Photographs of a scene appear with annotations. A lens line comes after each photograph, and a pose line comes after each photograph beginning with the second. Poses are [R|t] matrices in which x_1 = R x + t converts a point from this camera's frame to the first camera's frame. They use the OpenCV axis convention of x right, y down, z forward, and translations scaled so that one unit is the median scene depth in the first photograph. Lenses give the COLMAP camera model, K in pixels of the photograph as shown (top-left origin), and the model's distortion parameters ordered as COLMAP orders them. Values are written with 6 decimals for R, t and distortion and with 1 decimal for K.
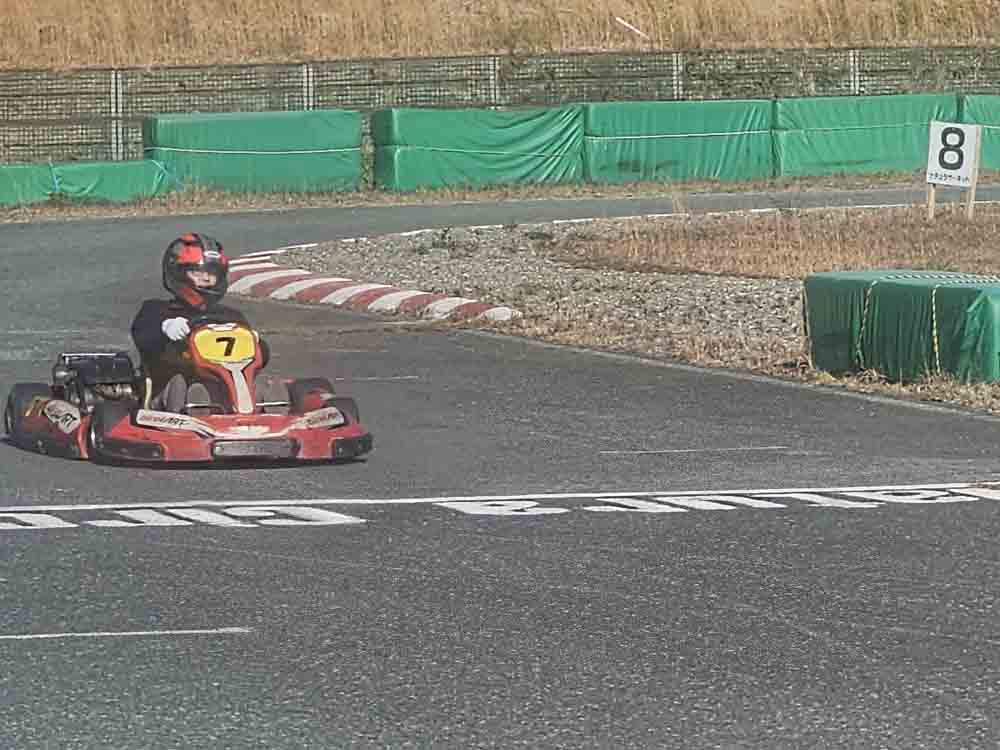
lens RADIAL K [[5582.7, 0, 500.0], [0, 5582.7, 375.0], [0, 0, 1]] dist [-1.314253, 28.946734]
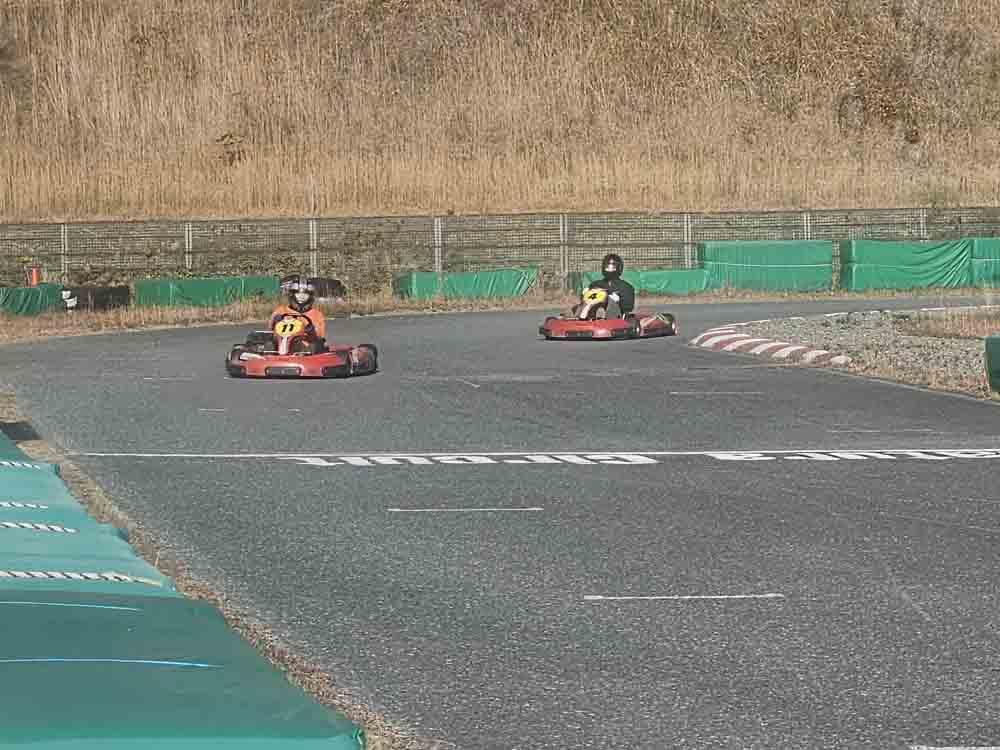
lens RADIAL K [[3945.0, 0, 500.0], [0, 3945.0, 375.0], [0, 0, 1]] dist [-1.410330, 34.852806]
pose [[0.985304, 0.012696, -0.170338, 0.072754], [-0.015186, 0.999796, -0.013321, 0.008052], [0.170135, 0.015712, 0.985296, -0.136338]]
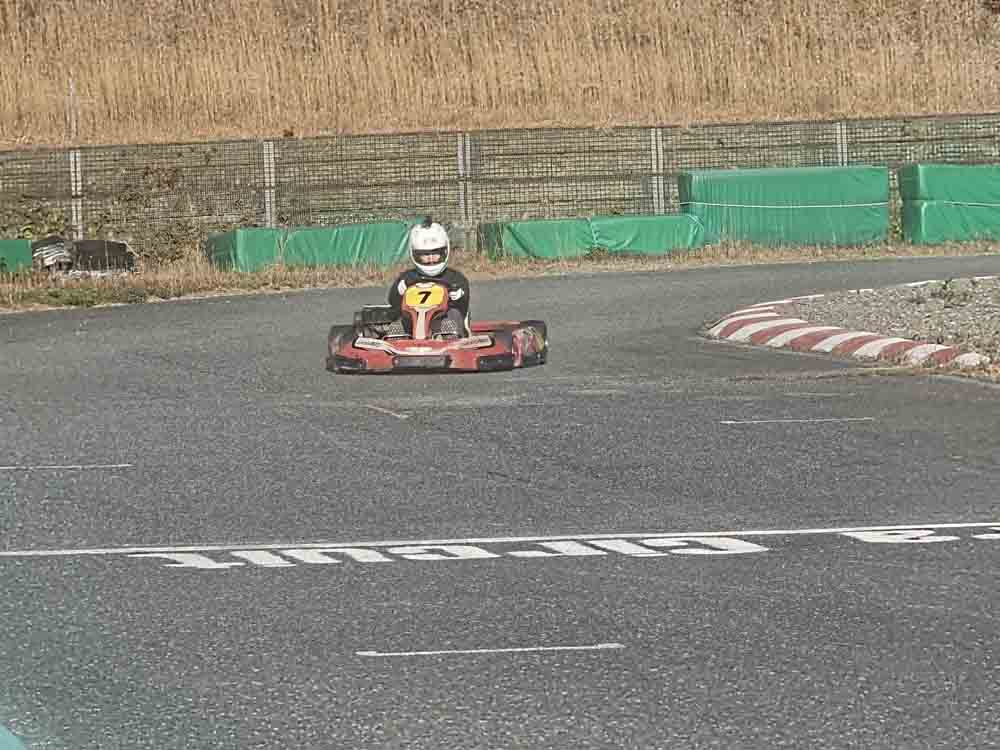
lens RADIAL K [[5582.7, 0, 500.0], [0, 5582.7, 375.0], [0, 0, 1]] dist [-1.314253, 28.946734]
pose [[0.992590, -0.006822, -0.121317, 0.027994], [0.005675, 0.999936, -0.009798, 0.001309], [0.121376, 0.009037, 0.992566, -0.038761]]
